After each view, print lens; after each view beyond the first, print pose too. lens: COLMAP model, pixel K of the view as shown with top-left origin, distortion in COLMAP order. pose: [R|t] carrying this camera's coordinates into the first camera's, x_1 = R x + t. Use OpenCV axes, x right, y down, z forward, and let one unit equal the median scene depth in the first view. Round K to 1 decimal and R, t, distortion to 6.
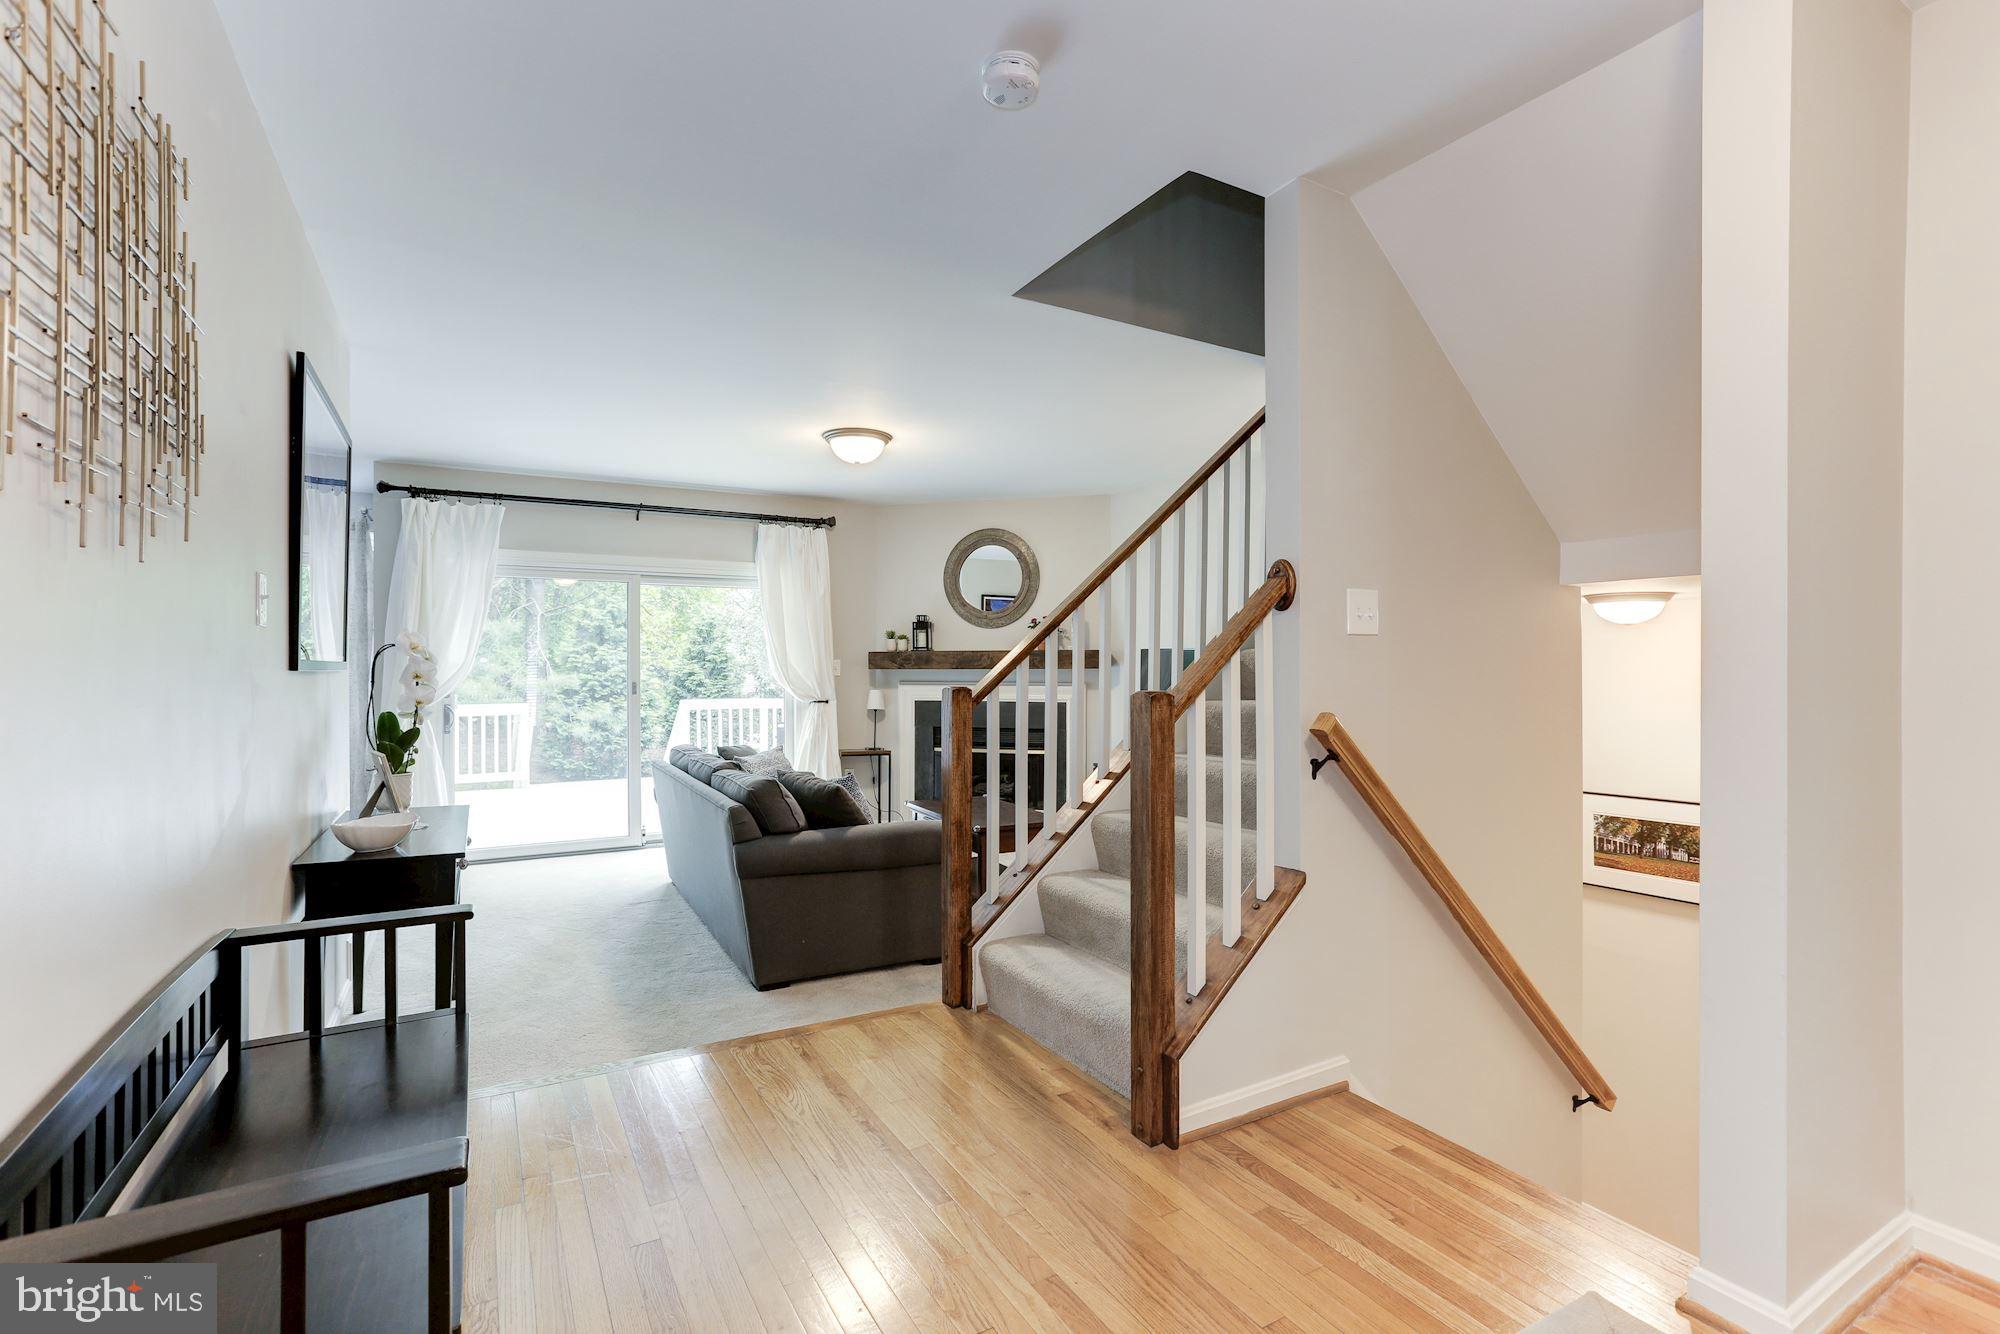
lens RADIAL K [[919.2, 0, 990.3], [0, 919.2, 671.6], [0, 0, 1]] dist [-0.040243, 0.022229]
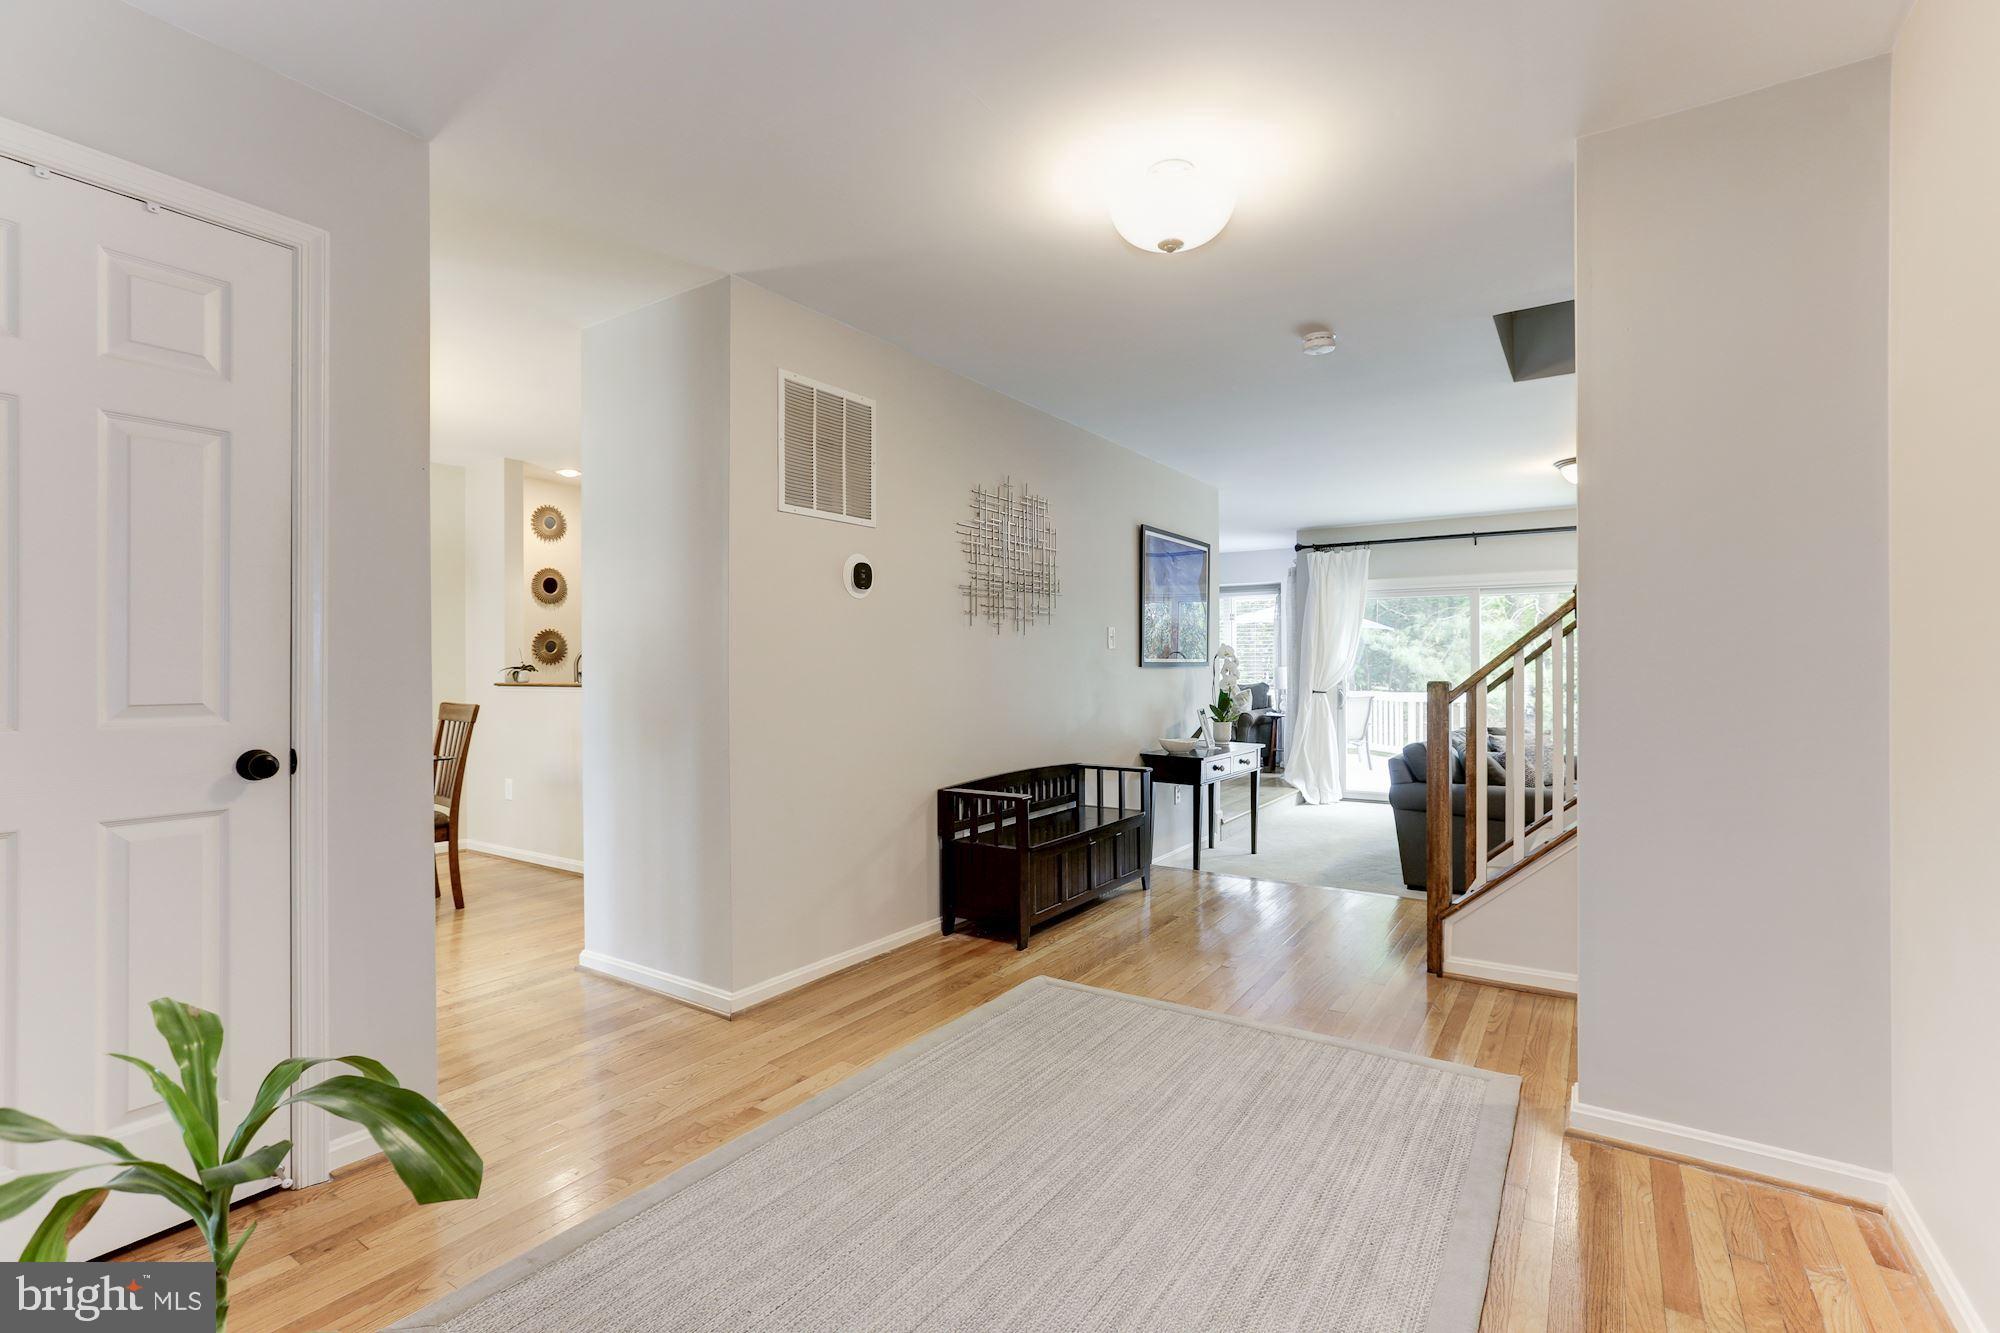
lens RADIAL K [[912.1, 0, 1000.0], [0, 912.1, 666.5], [0, 0, 1]] dist [-0.039530, 0.019327]
pose [[0.439179, 0.000904, -0.898399, 0.692789], [-0.000636, 1.000000, 0.000695, -0.001730], [0.898399, 0.000267, 0.439179, -0.188801]]
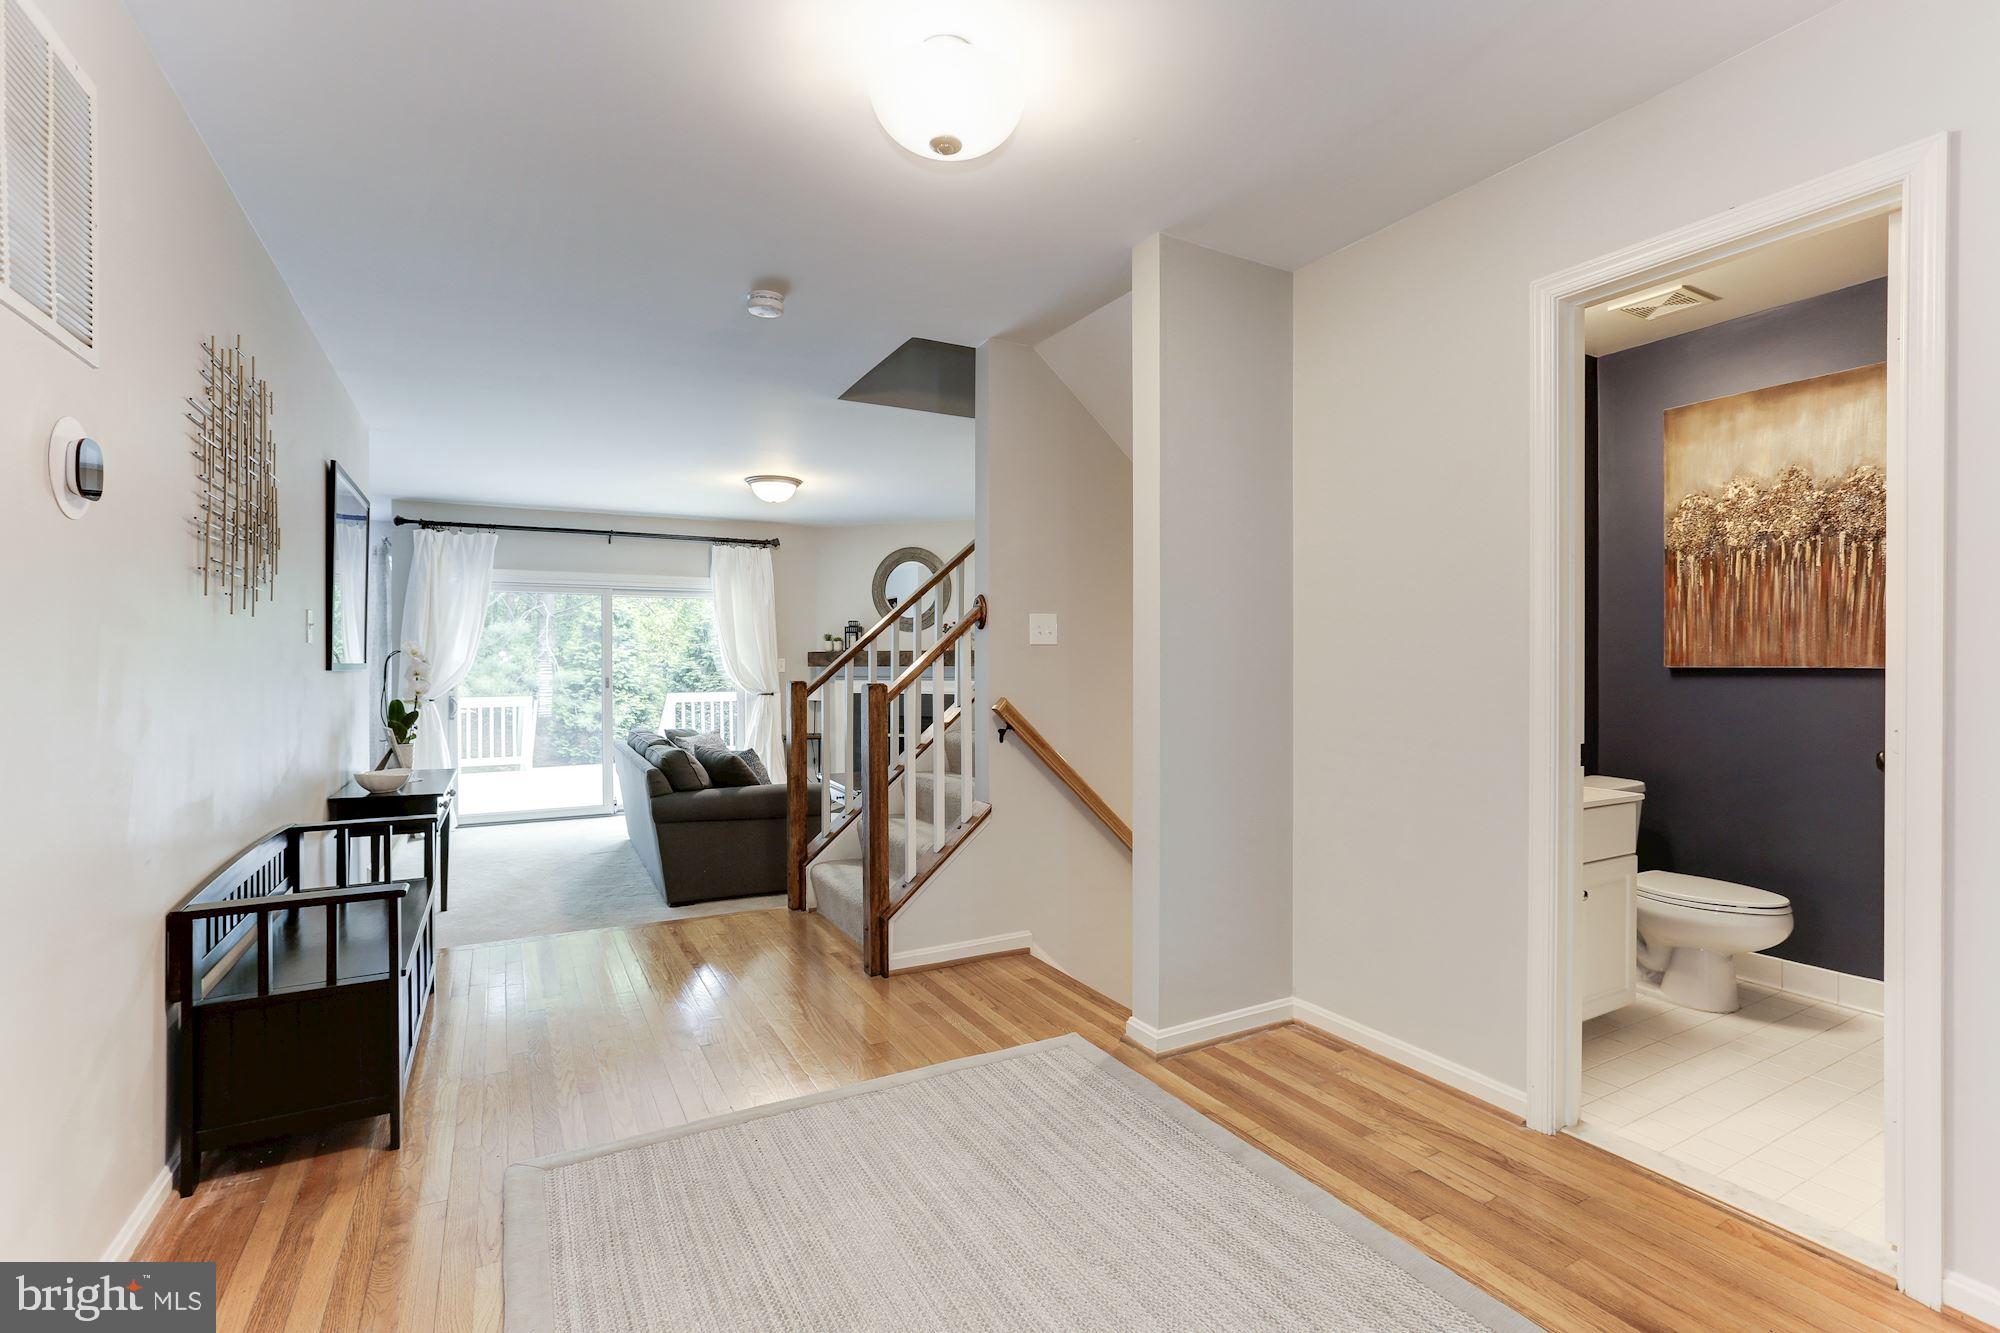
lens RADIAL K [[912.1, 0, 1000.0], [0, 912.1, 666.5], [0, 0, 1]] dist [-0.039530, 0.019327]
pose [[0.999920, -0.001283, -0.012602, 0.231898], [0.001278, 0.999999, -0.000392, -0.003389], [0.012602, 0.000376, 0.999921, -0.304335]]
